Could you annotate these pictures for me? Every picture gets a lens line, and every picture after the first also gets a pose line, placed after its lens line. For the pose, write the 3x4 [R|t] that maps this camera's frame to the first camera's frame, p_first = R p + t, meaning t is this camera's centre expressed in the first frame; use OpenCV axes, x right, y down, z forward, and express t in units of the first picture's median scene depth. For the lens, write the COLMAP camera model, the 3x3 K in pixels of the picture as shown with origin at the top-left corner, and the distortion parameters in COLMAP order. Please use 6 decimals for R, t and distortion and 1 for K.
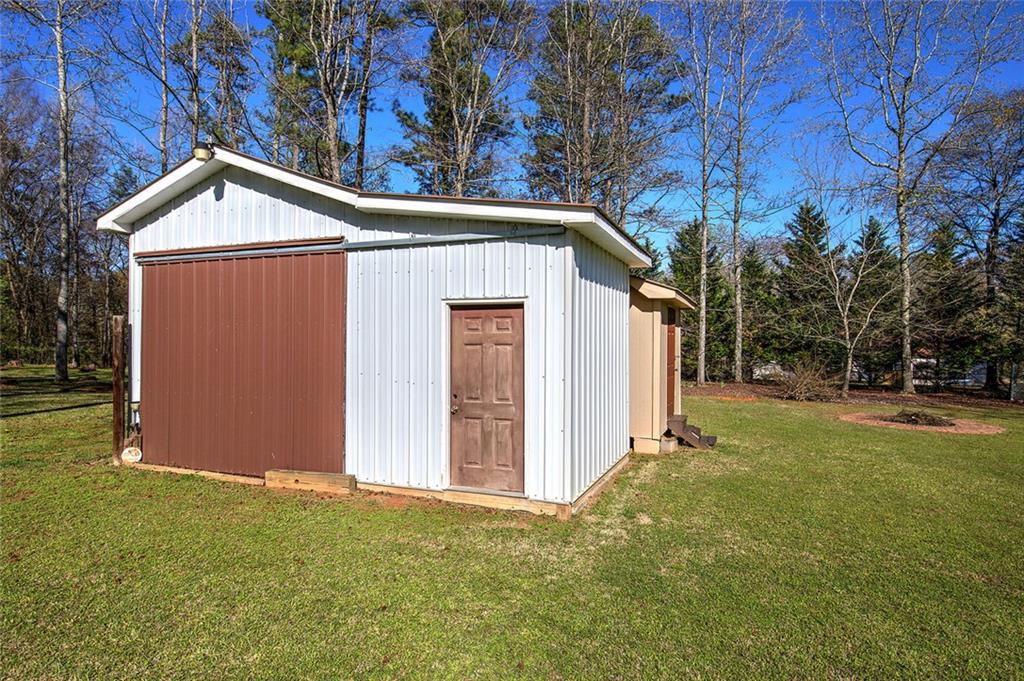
lens RADIAL K [[555.5, 0, 511.1], [0, 555.5, 339.2], [0, 0, 1]] dist [0.001907, -0.001542]
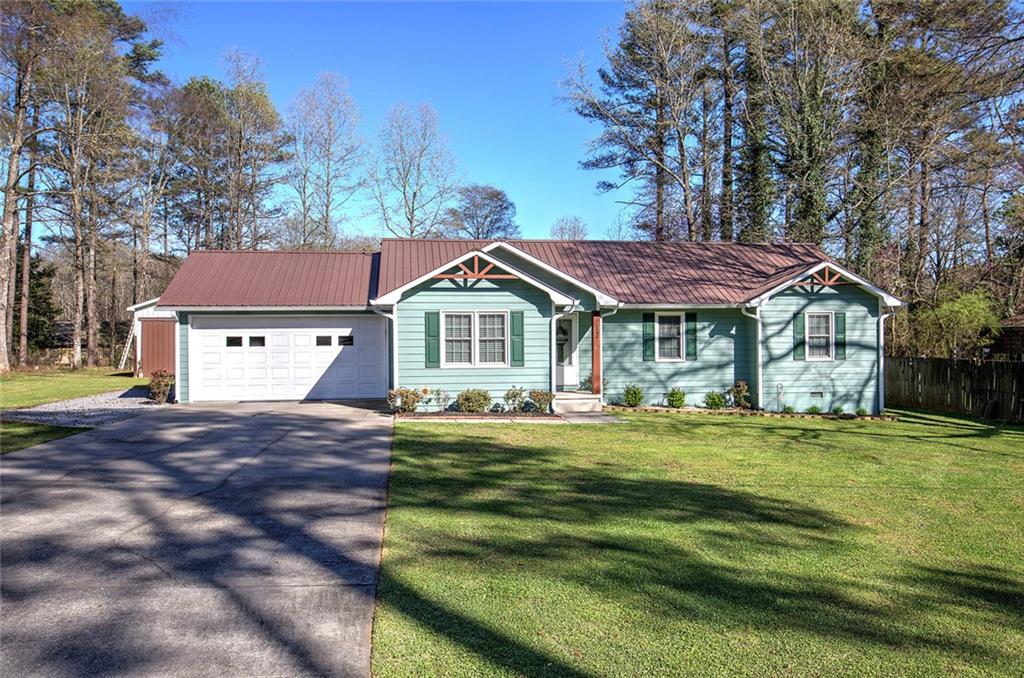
lens RADIAL K [[780.7, 0, 522.4], [0, 780.7, 322.3], [0, 0, 1]] dist [-0.002287, 0.011655]
pose [[0.824815, 0.006423, 0.565366, -0.808447], [-0.003149, 0.999972, -0.006766, -0.056147], [-0.565394, 0.003800, 0.824812, -2.409491]]
